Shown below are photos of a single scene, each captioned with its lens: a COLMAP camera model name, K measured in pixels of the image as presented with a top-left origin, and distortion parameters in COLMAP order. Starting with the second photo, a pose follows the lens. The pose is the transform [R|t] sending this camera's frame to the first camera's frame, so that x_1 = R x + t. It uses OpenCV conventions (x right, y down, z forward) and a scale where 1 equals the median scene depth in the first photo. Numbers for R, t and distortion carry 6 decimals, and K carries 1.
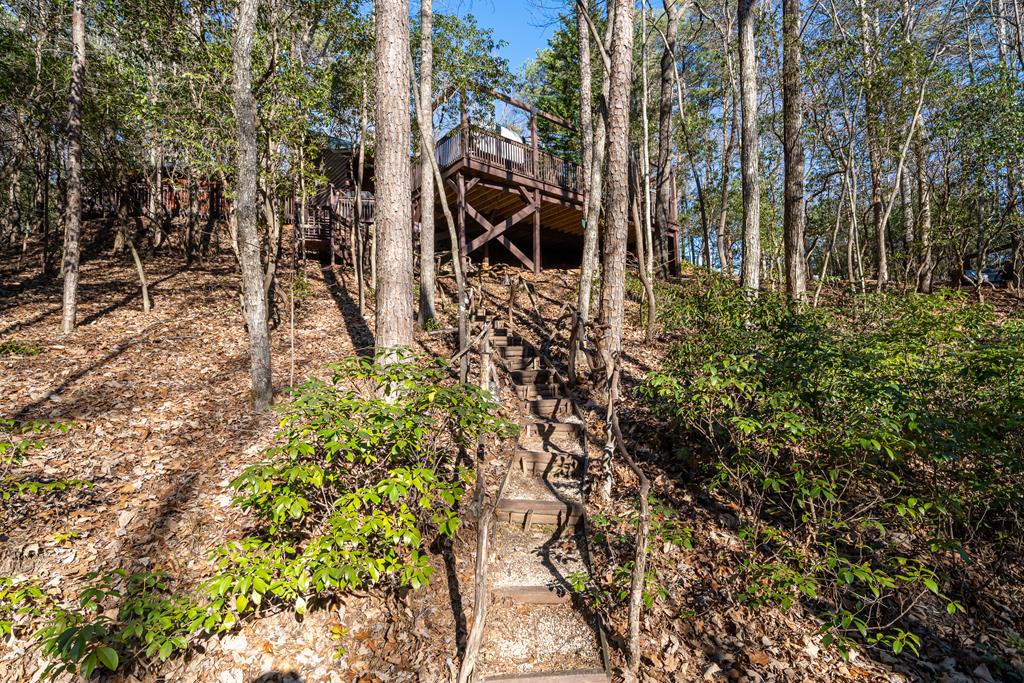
lens RADIAL K [[501.0, 0, 512.0], [0, 501.0, 341.5], [0, 0, 1]] dist [-0.000540, -0.000425]
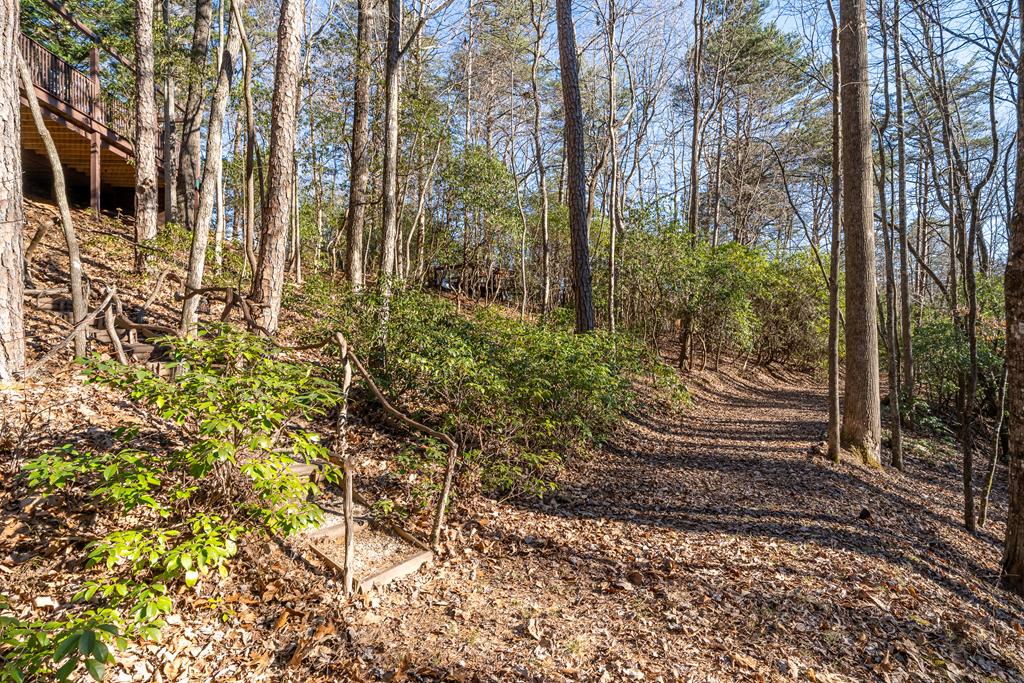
lens RADIAL K [[501.0, 0, 512.0], [0, 501.0, 341.5], [0, 0, 1]] dist [-0.000540, -0.000425]
pose [[0.606884, 0.034607, 0.794036, -0.314575], [-0.072426, 0.997303, 0.011890, -0.005059], [-0.791483, -0.064724, 0.607754, -0.031162]]
